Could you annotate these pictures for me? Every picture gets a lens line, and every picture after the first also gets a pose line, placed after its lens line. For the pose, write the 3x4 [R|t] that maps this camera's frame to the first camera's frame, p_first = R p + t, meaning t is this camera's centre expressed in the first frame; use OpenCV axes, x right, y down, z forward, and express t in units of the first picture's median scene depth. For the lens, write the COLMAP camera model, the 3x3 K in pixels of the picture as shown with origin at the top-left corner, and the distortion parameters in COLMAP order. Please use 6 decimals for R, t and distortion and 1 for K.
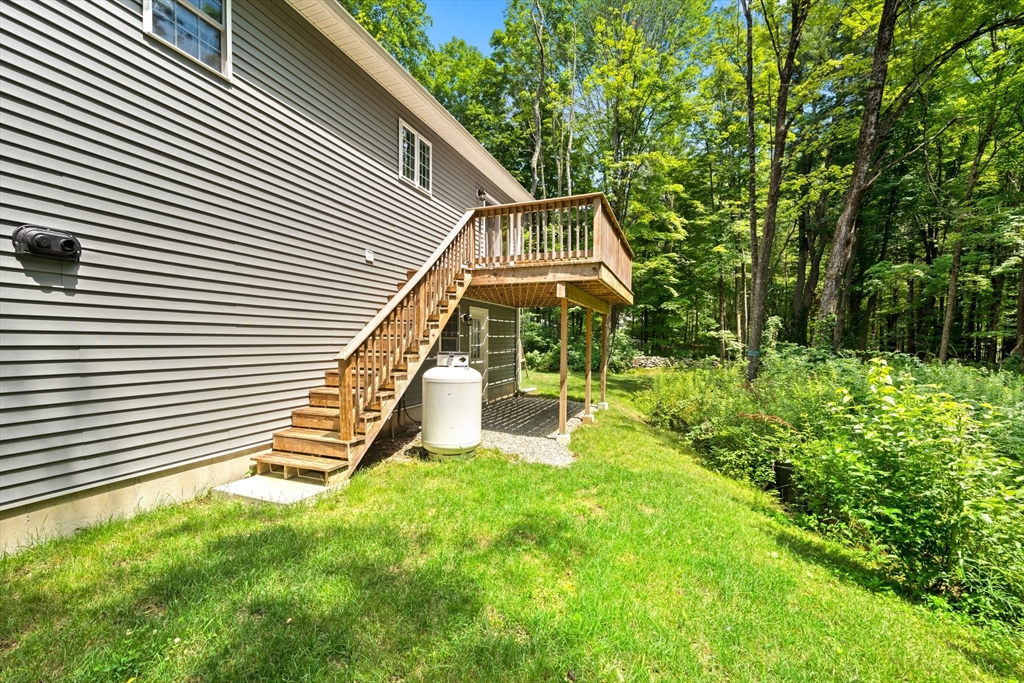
lens RADIAL K [[409.9, 0, 510.0], [0, 409.9, 357.9], [0, 0, 1]] dist [0.000165, 0.000027]
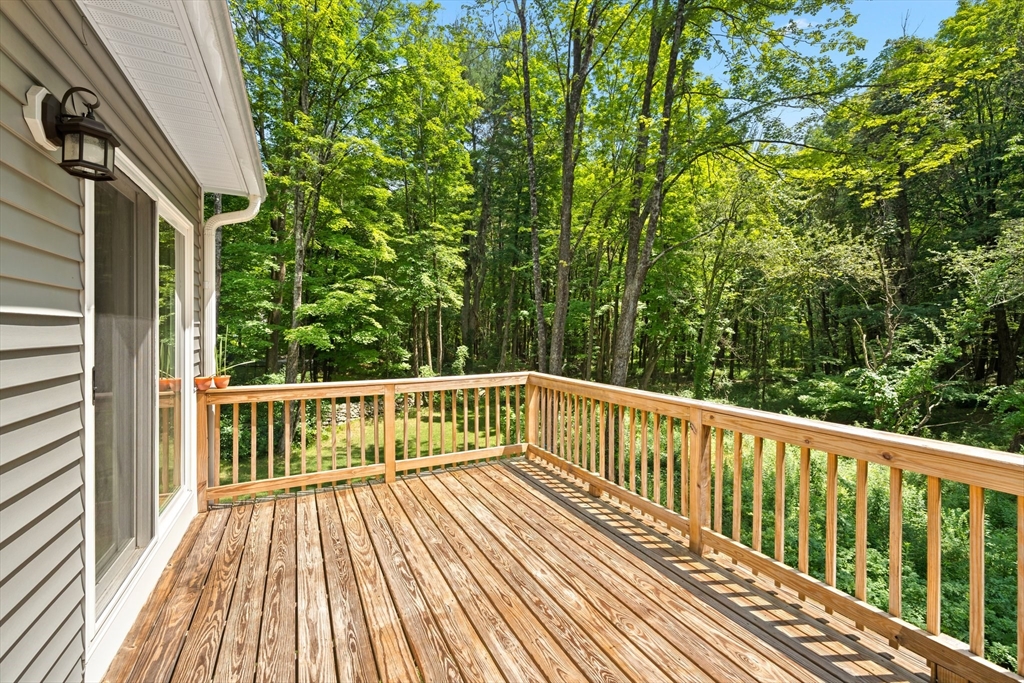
lens RADIAL K [[418.8, 0, 512.7], [0, 418.8, 332.1], [0, 0, 1]] dist [-0.000739, -0.000137]
pose [[0.654362, -0.004992, 0.756165, -0.035407], [0.035236, 0.999093, -0.023897, -0.138365], [-0.755360, 0.042282, 0.653945, 0.339680]]
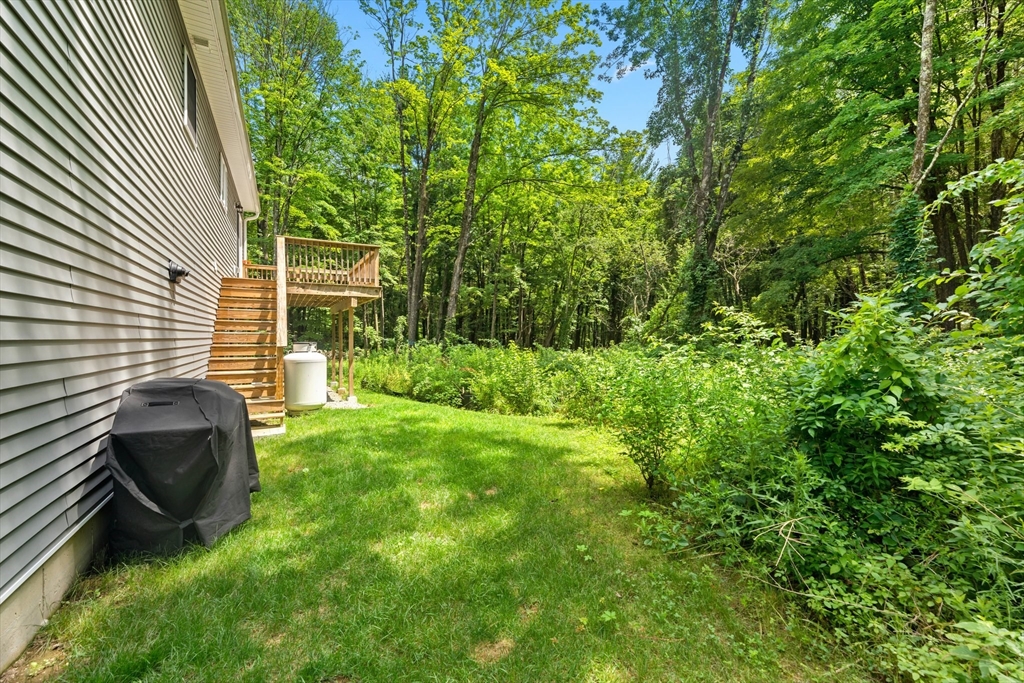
lens RADIAL K [[418.8, 0, 512.7], [0, 418.8, 332.1], [0, 0, 1]] dist [-0.000739, -0.000137]
pose [[0.629362, 0.002917, 0.777107, -0.215508], [0.035890, 0.998817, -0.032816, 0.006850], [-0.776283, 0.048543, 0.628513, -0.137001]]
